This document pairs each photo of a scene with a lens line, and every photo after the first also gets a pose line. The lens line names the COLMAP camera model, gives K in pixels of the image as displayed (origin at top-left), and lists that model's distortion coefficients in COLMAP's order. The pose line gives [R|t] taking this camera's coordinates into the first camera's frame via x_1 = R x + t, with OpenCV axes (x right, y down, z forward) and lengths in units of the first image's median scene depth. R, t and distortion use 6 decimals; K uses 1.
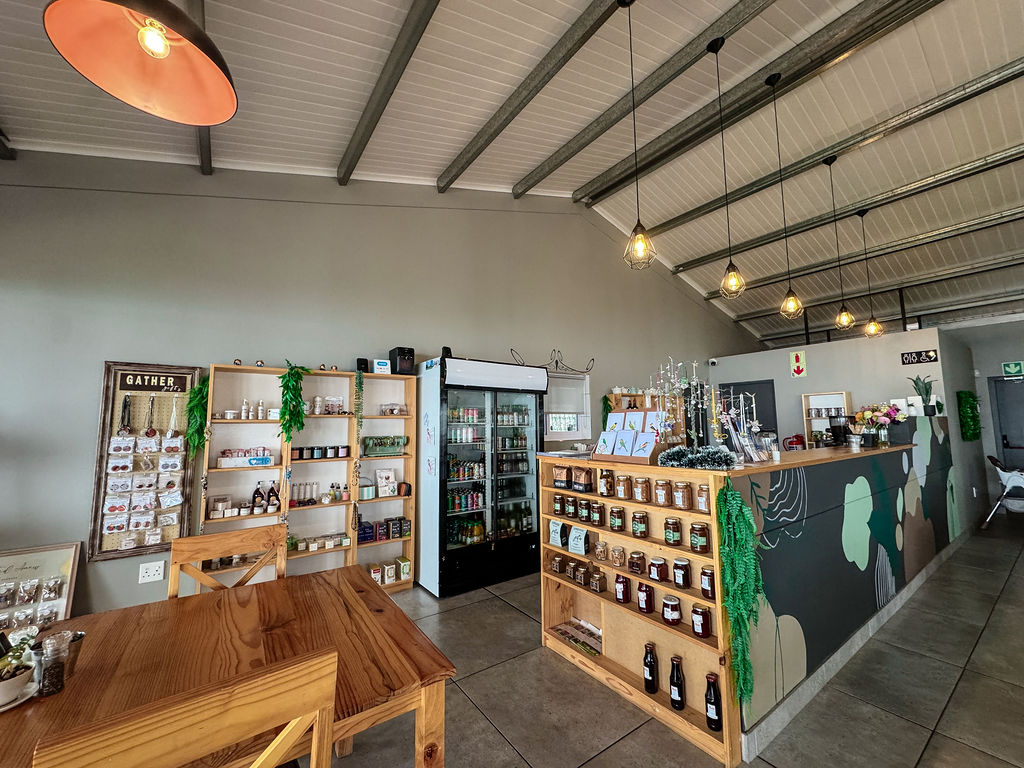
lens RADIAL K [[407.3, 0, 511.9], [0, 407.3, 385.5], [0, 0, 1]] dist [-0.002109, 0.000294]
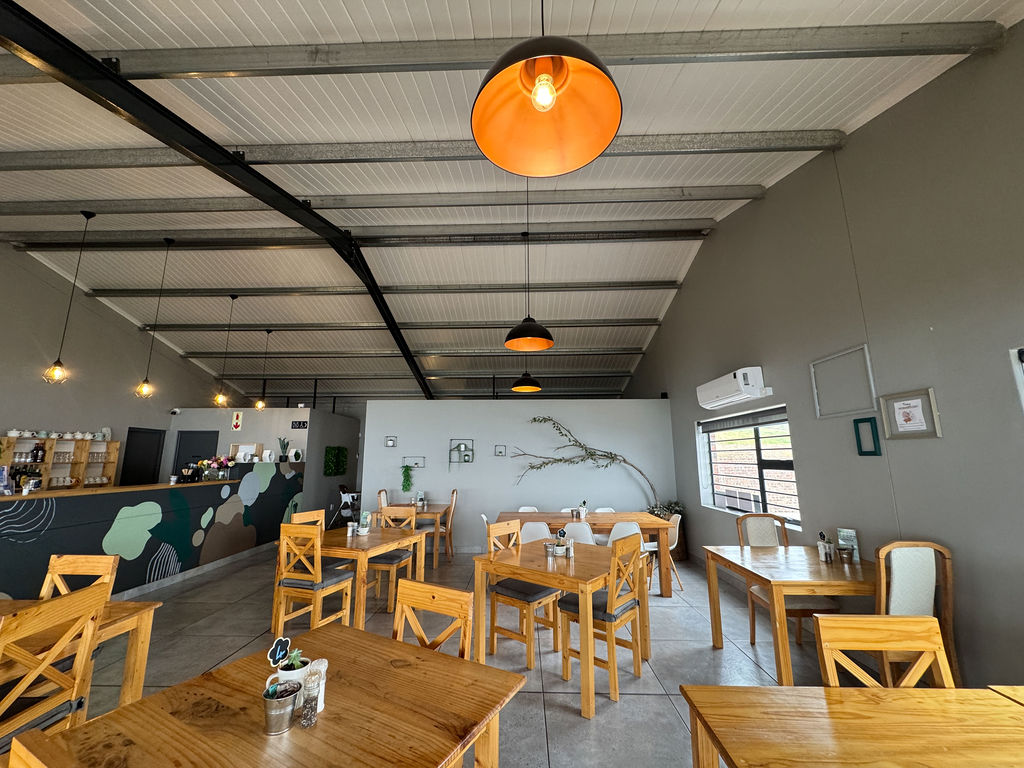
lens RADIAL K [[404.9, 0, 512.0], [0, 404.9, 384.0], [0, 0, 1]] dist [-0.000945, -0.000151]
pose [[0.602485, 0.155928, 0.782750, 0.307837], [-0.083063, 0.987655, -0.132813, -0.122731], [-0.793796, 0.015000, 0.607999, -0.942247]]
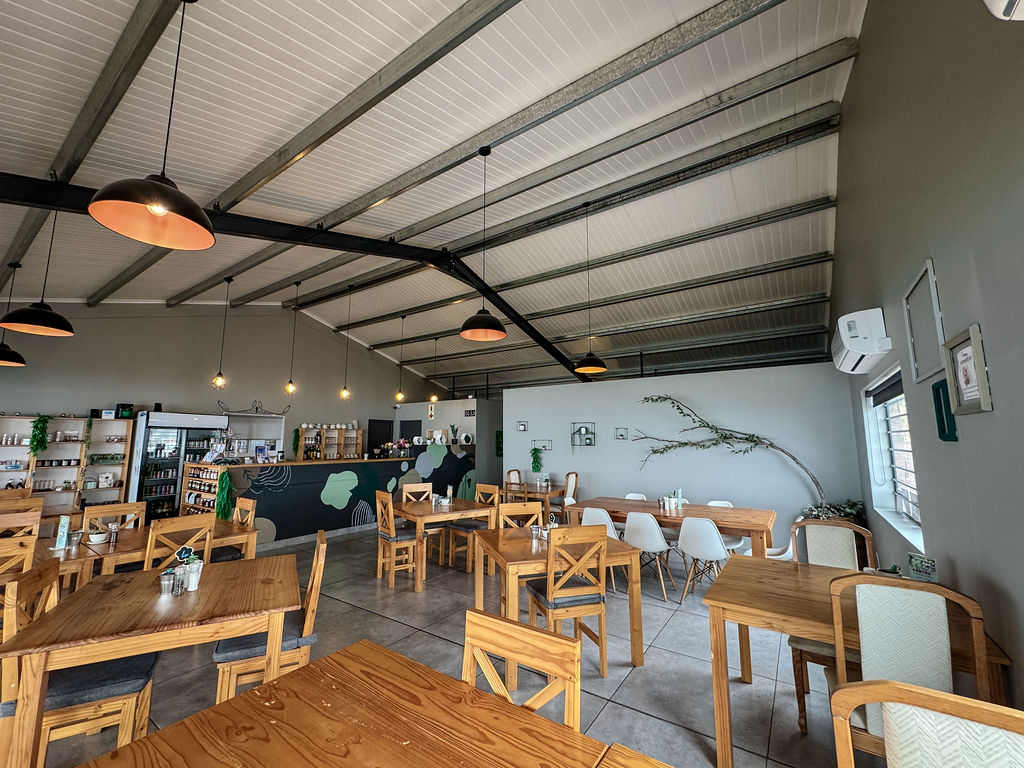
lens RADIAL K [[416.7, 0, 512.0], [0, 416.7, 384.0], [0, 0, 1]] dist [-0.001469, 0.000298]
pose [[0.940239, 0.057861, 0.335563, 0.729735], [-0.044136, 0.997853, -0.048393, -0.171012], [-0.337643, 0.030690, 0.940774, -1.327151]]
